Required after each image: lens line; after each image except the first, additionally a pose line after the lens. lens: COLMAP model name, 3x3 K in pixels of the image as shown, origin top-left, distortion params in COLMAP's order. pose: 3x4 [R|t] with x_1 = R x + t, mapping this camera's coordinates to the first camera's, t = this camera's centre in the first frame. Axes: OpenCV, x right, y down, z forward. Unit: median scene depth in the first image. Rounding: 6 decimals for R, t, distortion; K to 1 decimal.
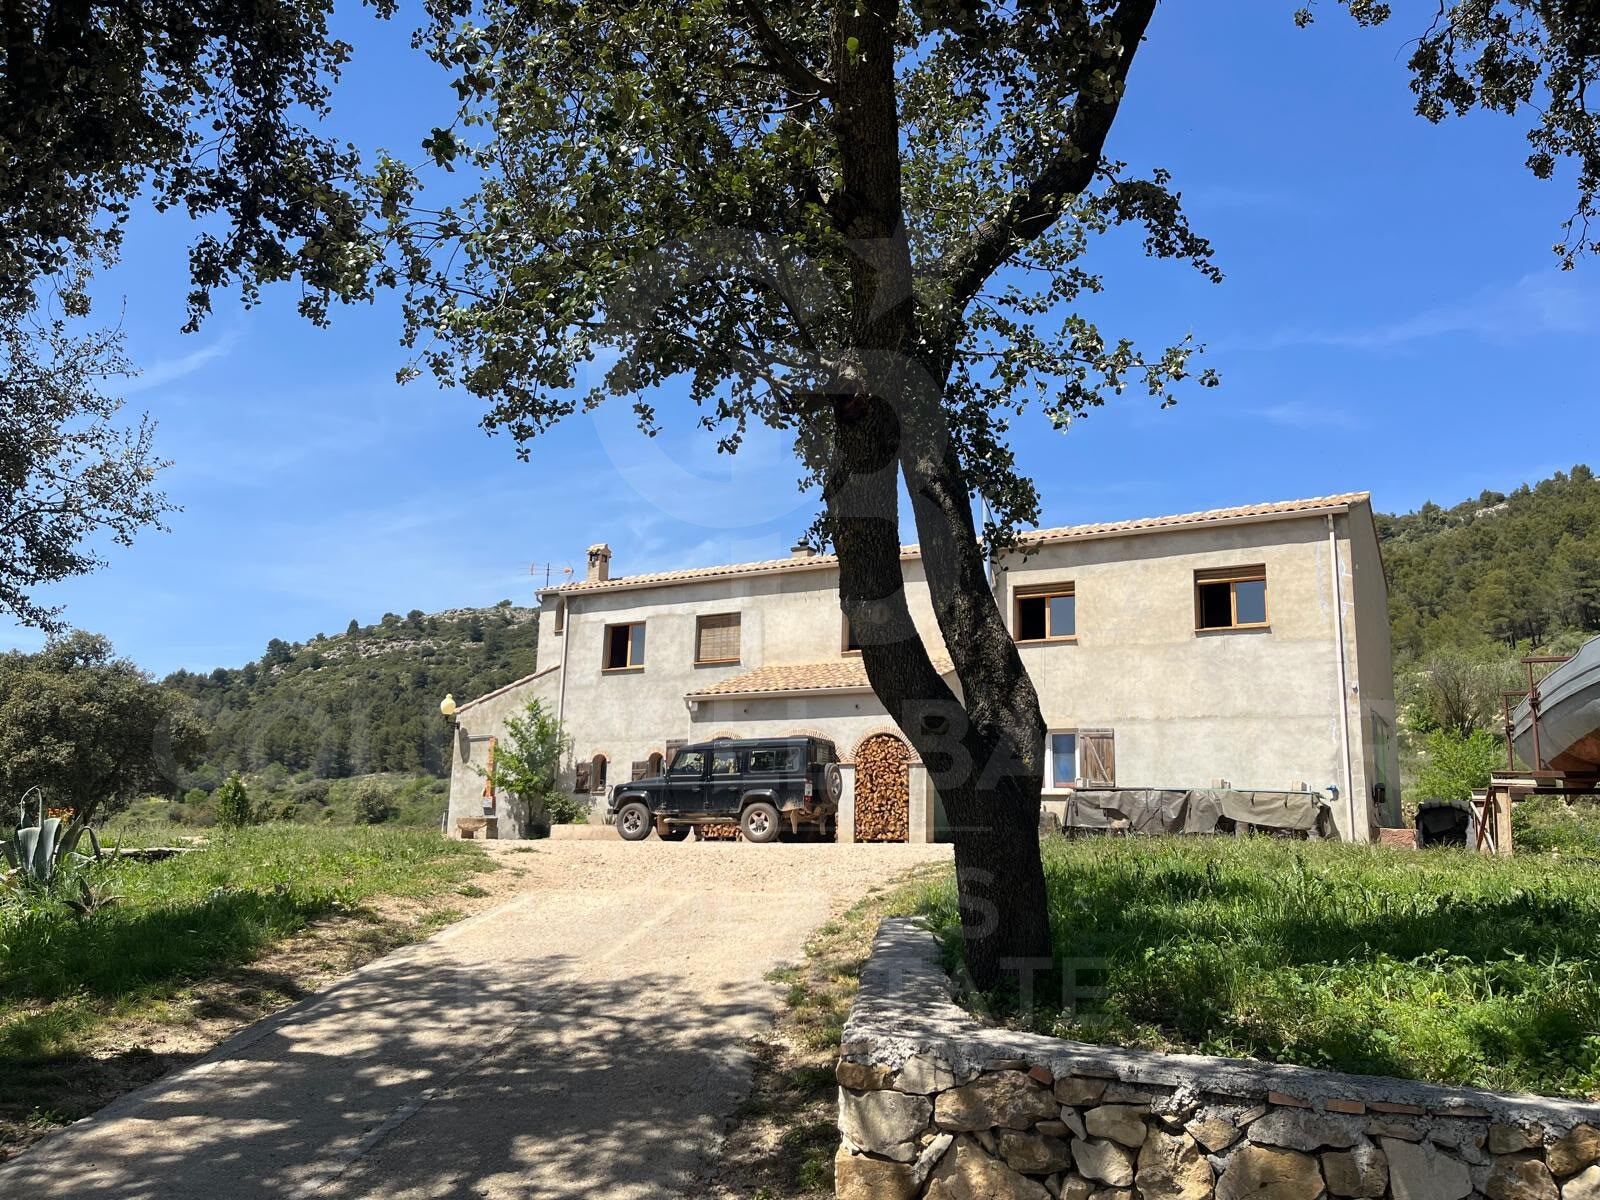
lens RADIAL K [[1182.8, 0, 800.0], [0, 1182.8, 600.0], [0, 0, 1]] dist [0.030354, 0.000249]
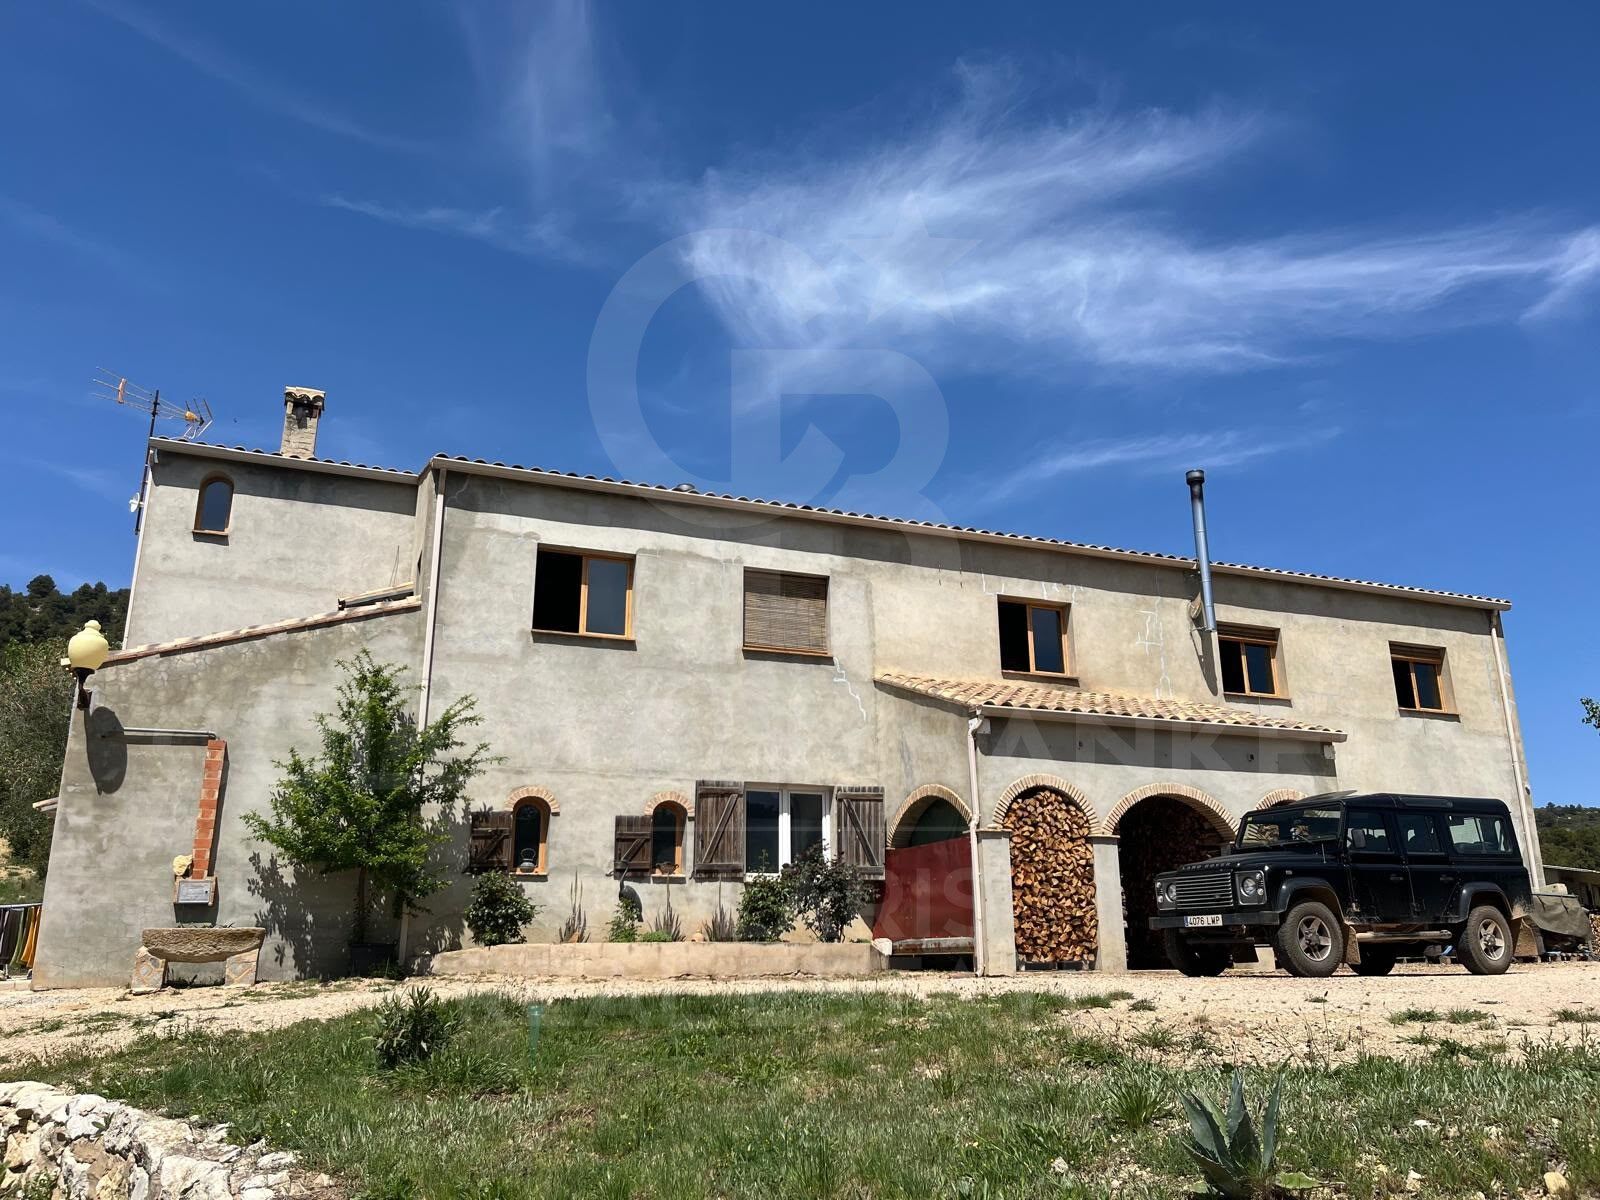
lens RADIAL K [[1182.8, 0, 800.0], [0, 1182.8, 600.0], [0, 0, 1]] dist [0.030354, 0.000249]
pose [[0.618088, 0.199927, 0.760261, -0.513049], [-0.140006, 0.979653, -0.143797, 0.109471], [-0.773541, -0.017562, 0.633503, 0.623664]]
